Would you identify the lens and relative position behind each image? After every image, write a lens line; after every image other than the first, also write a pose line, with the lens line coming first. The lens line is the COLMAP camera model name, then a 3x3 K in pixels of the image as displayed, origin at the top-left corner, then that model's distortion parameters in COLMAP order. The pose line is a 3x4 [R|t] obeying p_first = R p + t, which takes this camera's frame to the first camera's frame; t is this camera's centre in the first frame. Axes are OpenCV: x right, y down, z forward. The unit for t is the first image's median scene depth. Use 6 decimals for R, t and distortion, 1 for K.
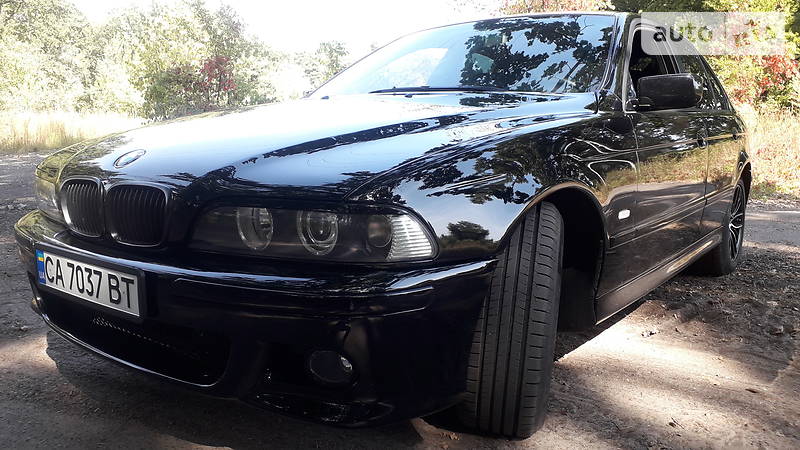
lens RADIAL K [[638.6, 0, 377.8], [0, 638.6, 224.5], [0, 0, 1]] dist [0.073631, -0.103597]
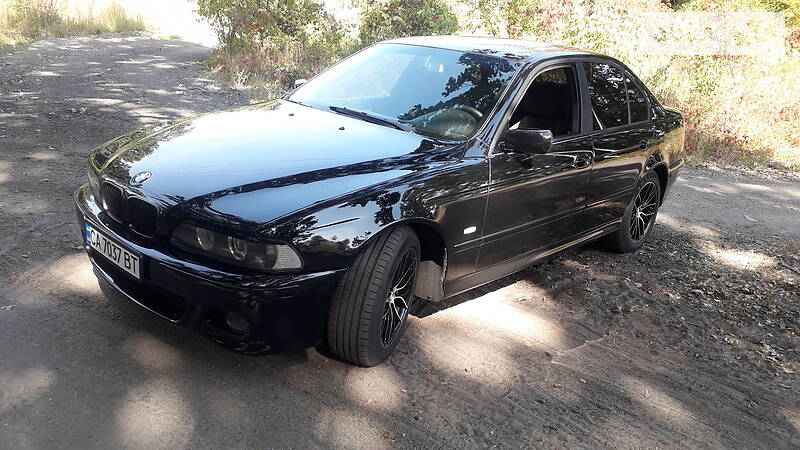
lens RADIAL K [[610.1, 0, 376.0], [0, 610.1, 224.8], [0, 0, 1]] dist [0.094057, -0.149450]
pose [[0.992209, 0.113910, -0.050463, 0.319307], [-0.104992, 0.982547, 0.153549, -0.306949], [0.067074, -0.147054, 0.986852, -0.566554]]
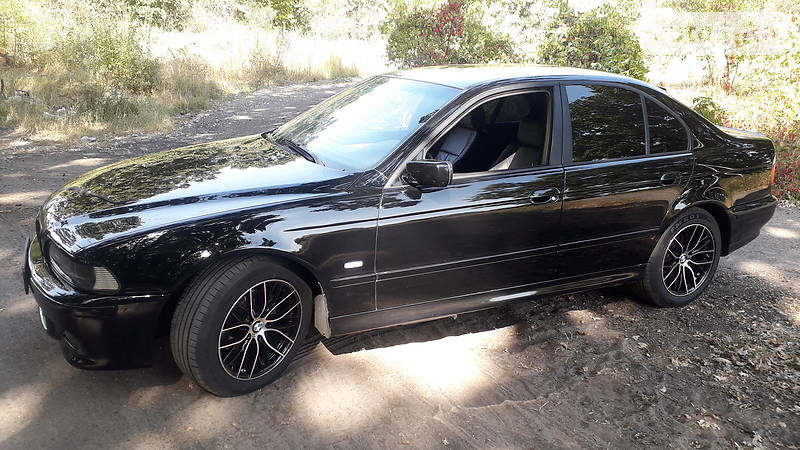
lens RADIAL K [[610.1, 0, 376.0], [0, 610.1, 224.8], [0, 0, 1]] dist [0.094057, -0.149450]
pose [[0.913915, 0.141472, -0.380454, 1.341770], [-0.098521, 0.986581, 0.130196, -0.395019], [0.393768, -0.081505, 0.915589, -0.257810]]
